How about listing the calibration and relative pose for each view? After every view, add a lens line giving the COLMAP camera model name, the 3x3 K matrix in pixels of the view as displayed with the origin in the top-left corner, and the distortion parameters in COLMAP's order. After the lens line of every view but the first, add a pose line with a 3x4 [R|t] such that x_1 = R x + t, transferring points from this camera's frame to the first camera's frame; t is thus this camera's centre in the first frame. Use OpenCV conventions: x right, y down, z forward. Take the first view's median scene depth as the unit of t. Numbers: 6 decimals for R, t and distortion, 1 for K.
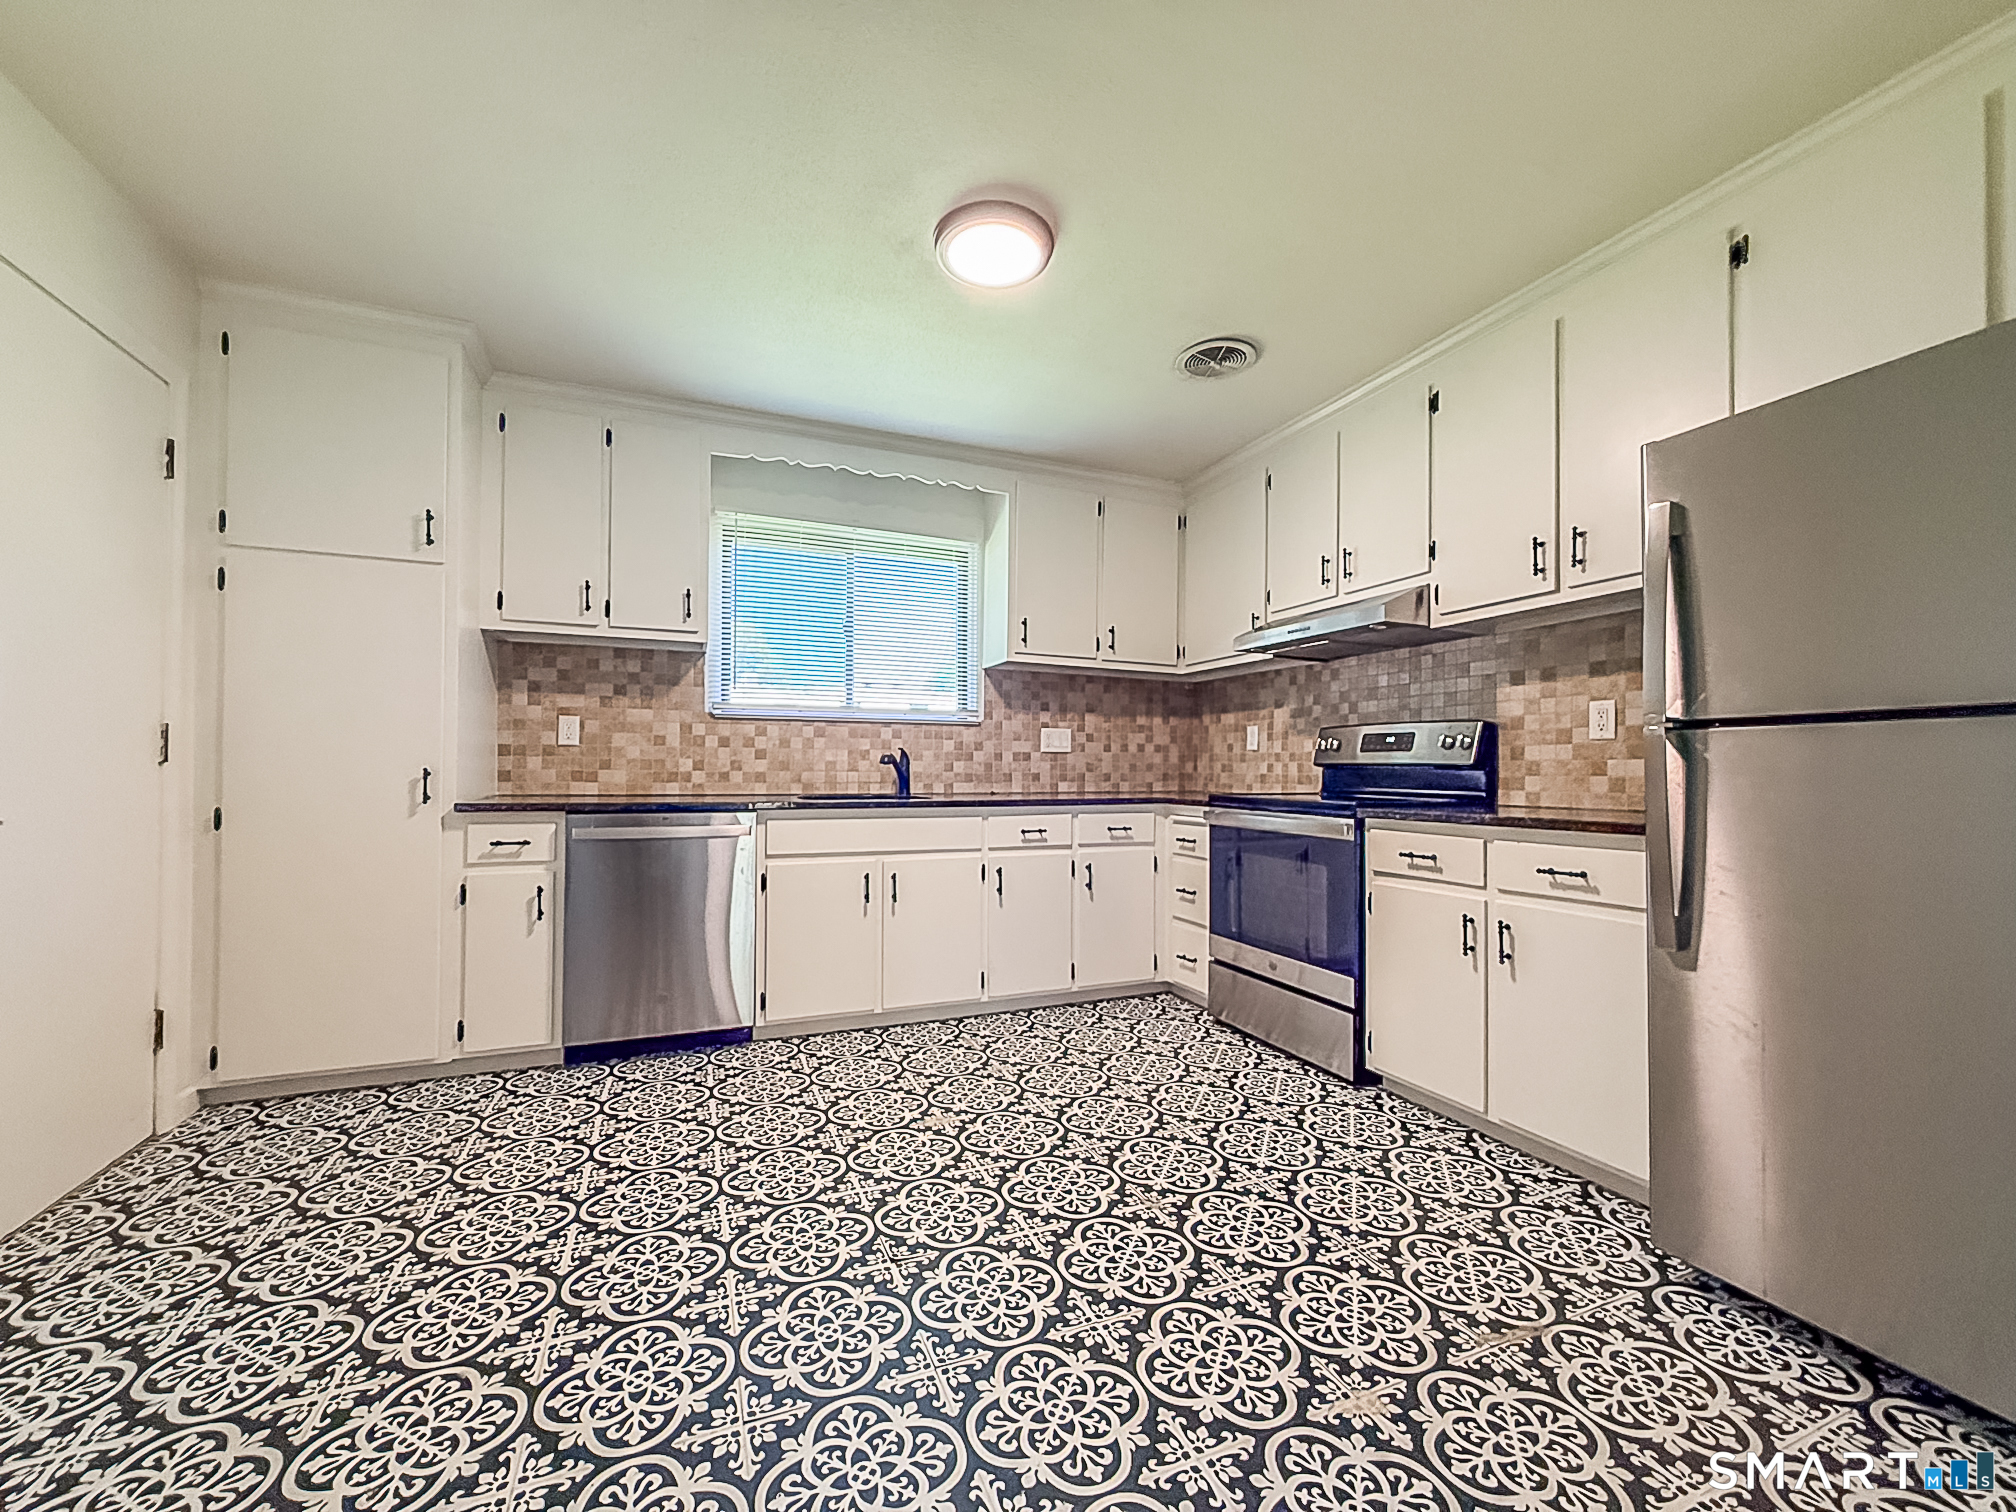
lens RADIAL K [[802.0, 0, 1008.3], [0, 802.0, 766.0], [0, 0, 1]] dist [-0.001737, -0.000051]
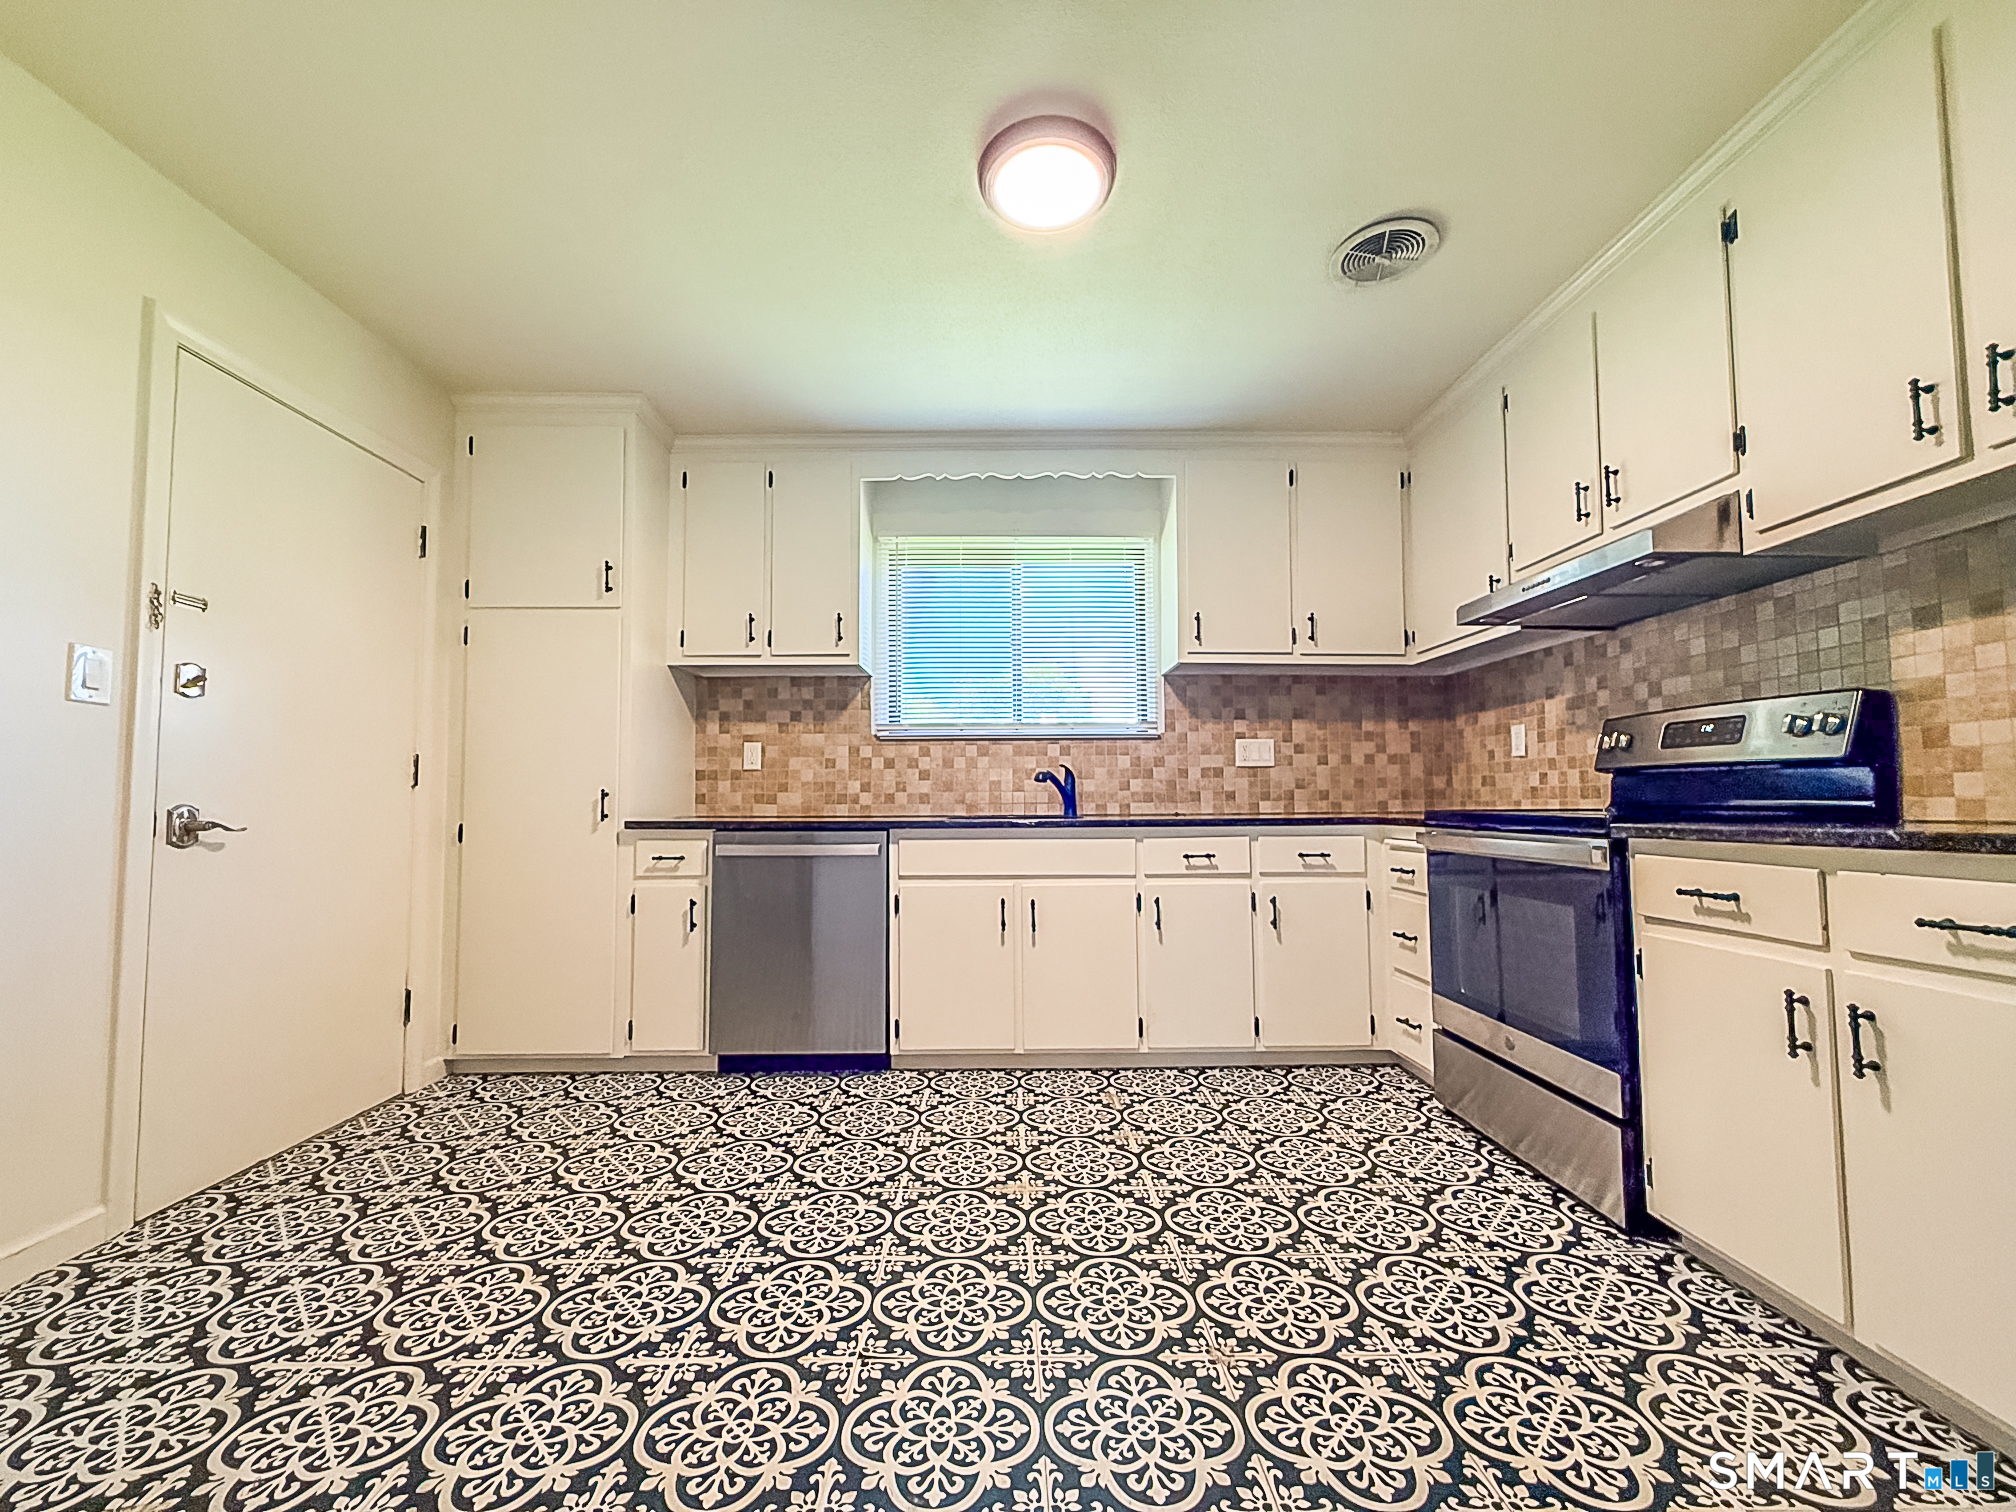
lens RADIAL K [[804.9, 0, 1006.5], [0, 804.9, 764.0], [0, 0, 1]] dist [0.001541, -0.000448]
pose [[0.928227, -0.029813, -0.370818, 0.166776], [0.013265, 0.998802, -0.047096, 0.021635], [0.371778, 0.038797, 0.927511, 0.128010]]
